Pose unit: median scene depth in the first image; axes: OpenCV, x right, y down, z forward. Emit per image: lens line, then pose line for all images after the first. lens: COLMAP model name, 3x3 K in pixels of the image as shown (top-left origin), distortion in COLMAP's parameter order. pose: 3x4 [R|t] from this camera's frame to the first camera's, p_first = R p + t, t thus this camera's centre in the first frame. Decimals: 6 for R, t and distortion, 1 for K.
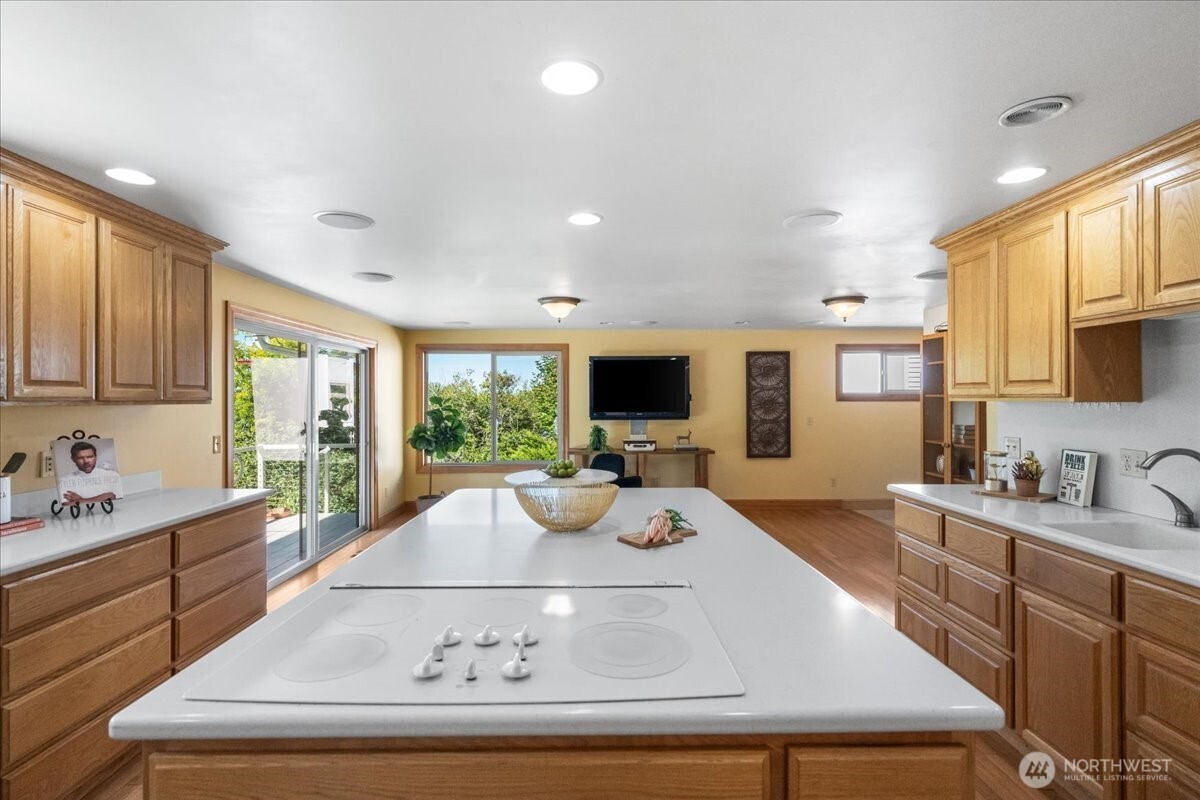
lens RADIAL K [[568.6, 0, 598.1], [0, 568.6, 396.7], [0, 0, 1]] dist [-0.011180, 0.000640]
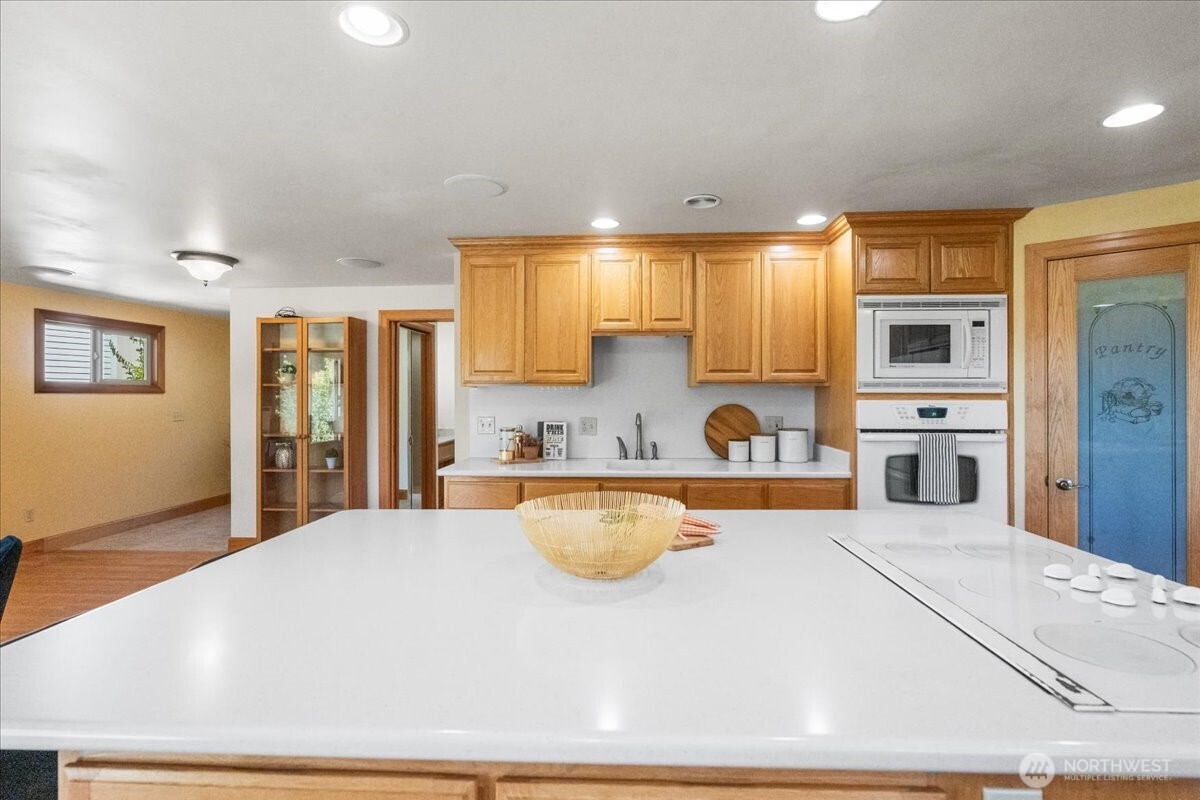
lens RADIAL K [[568.6, 0, 610.8], [0, 568.6, 393.1], [0, 0, 1]] dist [-0.011180, 0.000640]
pose [[0.061760, 0.011482, 0.998025, -0.585157], [-0.001657, 0.999934, -0.011401, 0.041938], [-0.998090, -0.000950, 0.061775, 0.799489]]
